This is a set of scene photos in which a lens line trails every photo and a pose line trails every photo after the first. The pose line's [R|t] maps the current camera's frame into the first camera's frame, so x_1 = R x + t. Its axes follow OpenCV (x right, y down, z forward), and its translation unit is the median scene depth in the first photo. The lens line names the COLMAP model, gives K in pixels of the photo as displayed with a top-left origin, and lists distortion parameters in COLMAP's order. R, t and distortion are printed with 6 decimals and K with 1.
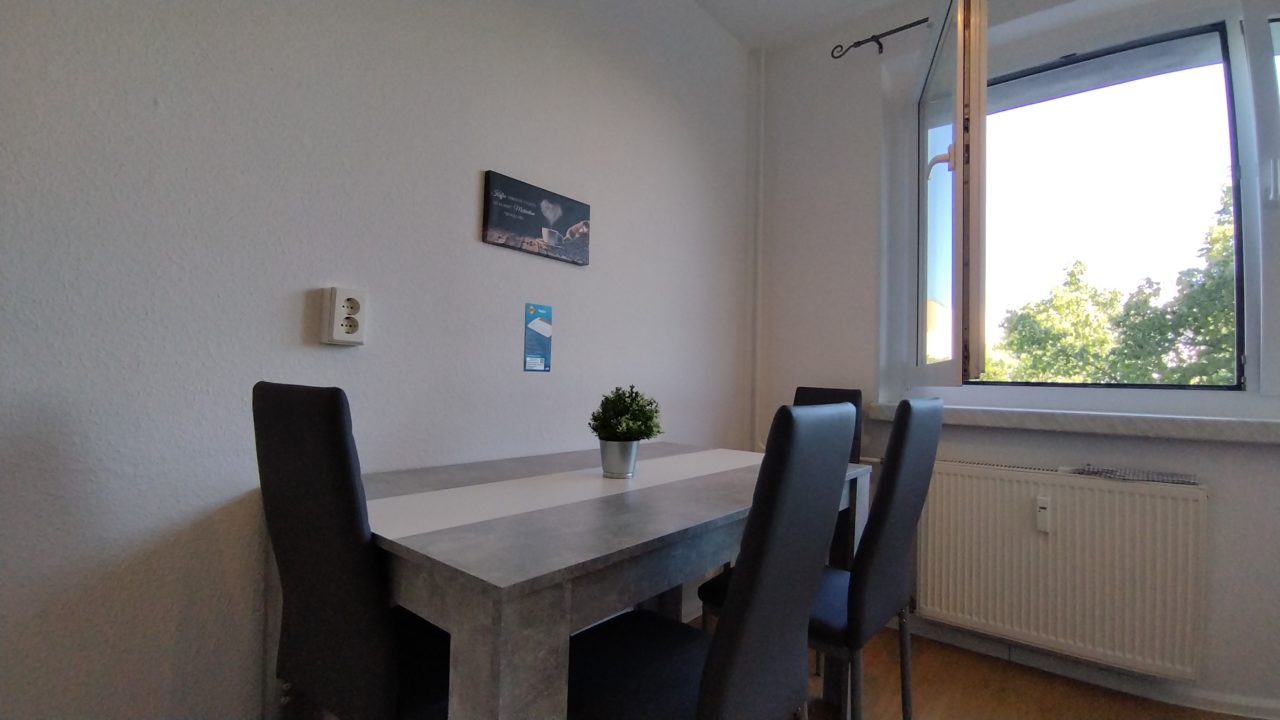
lens RADIAL K [[574.1, 0, 640.4], [0, 574.1, 365.7], [0, 0, 1]] dist [-0.039504, 0.000242]
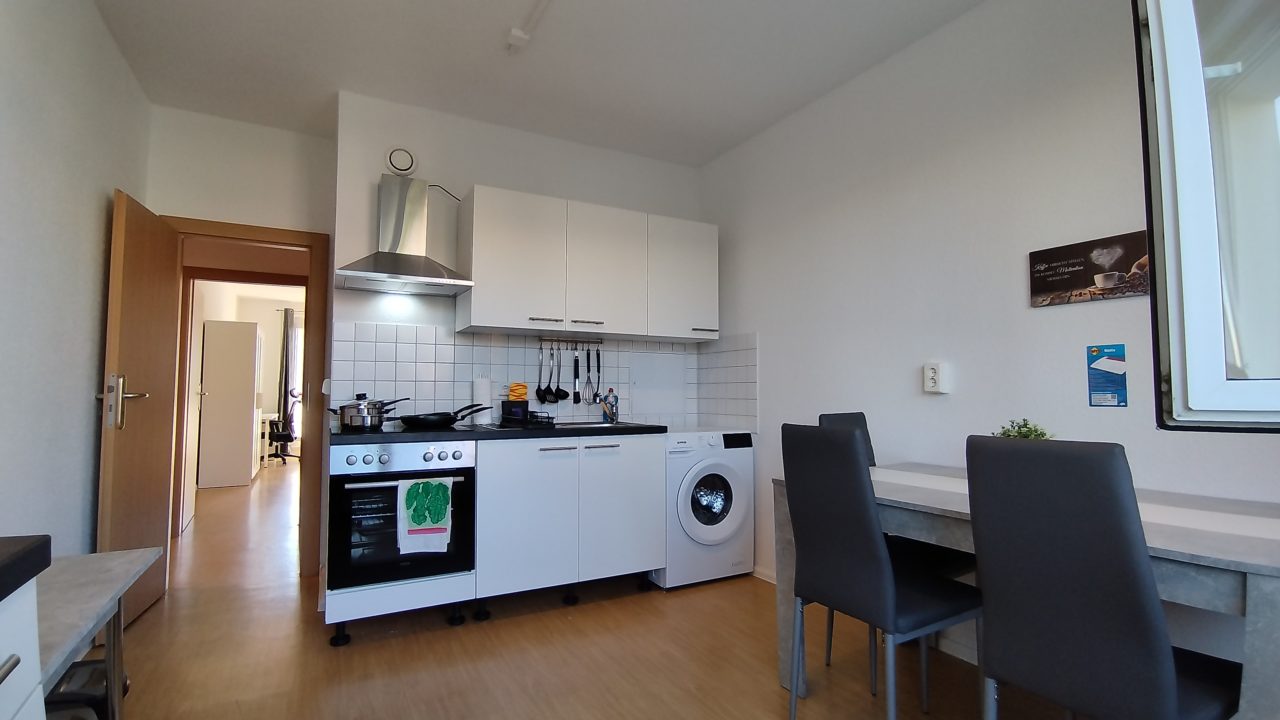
lens RADIAL K [[574.1, 0, 640.4], [0, 574.1, 365.7], [0, 0, 1]] dist [-0.039504, 0.000242]
pose [[-0.351426, -0.064798, -0.933970, 1.129562], [0.010225, 0.997277, -0.073038, 0.000666], [0.936160, -0.035217, -0.349807, 0.555336]]
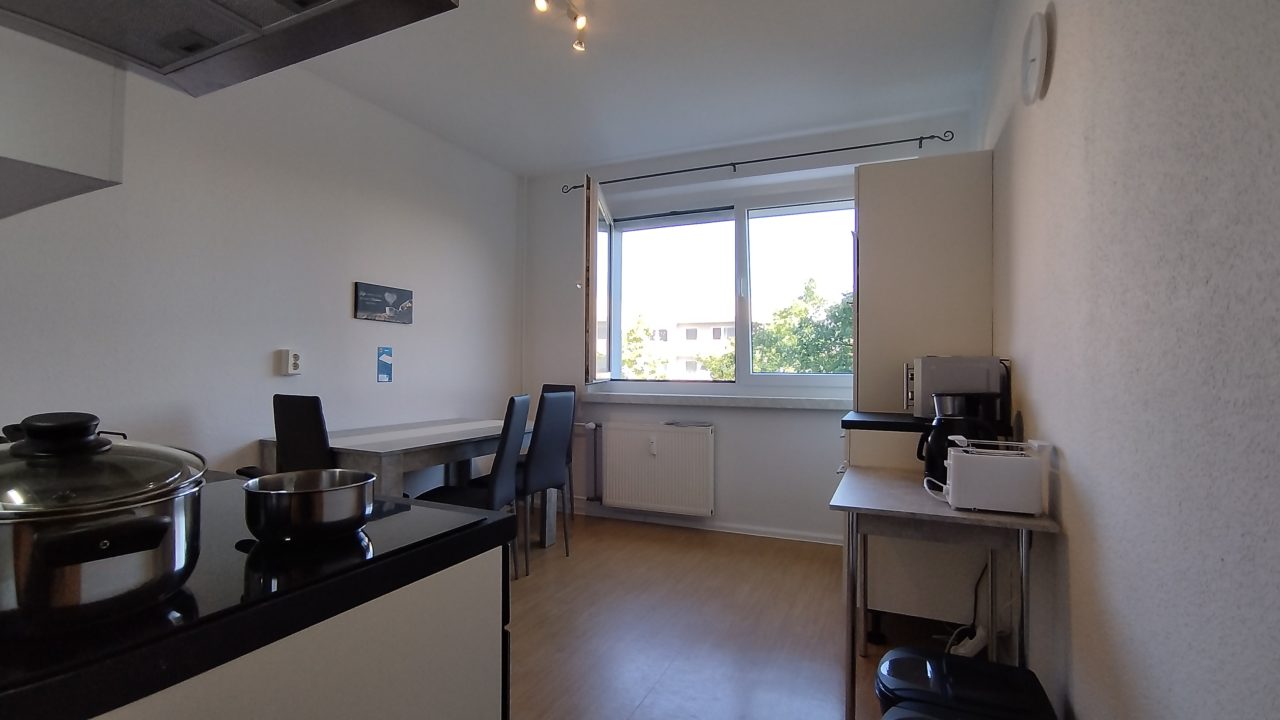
lens RADIAL K [[574.1, 0, 640.4], [0, 574.1, 365.7], [0, 0, 1]] dist [-0.039504, 0.000242]
pose [[0.964566, -0.019295, 0.263136, 0.145131], [0.014308, 0.999680, 0.020853, -0.073392], [-0.263454, -0.016349, 0.964533, -1.065807]]
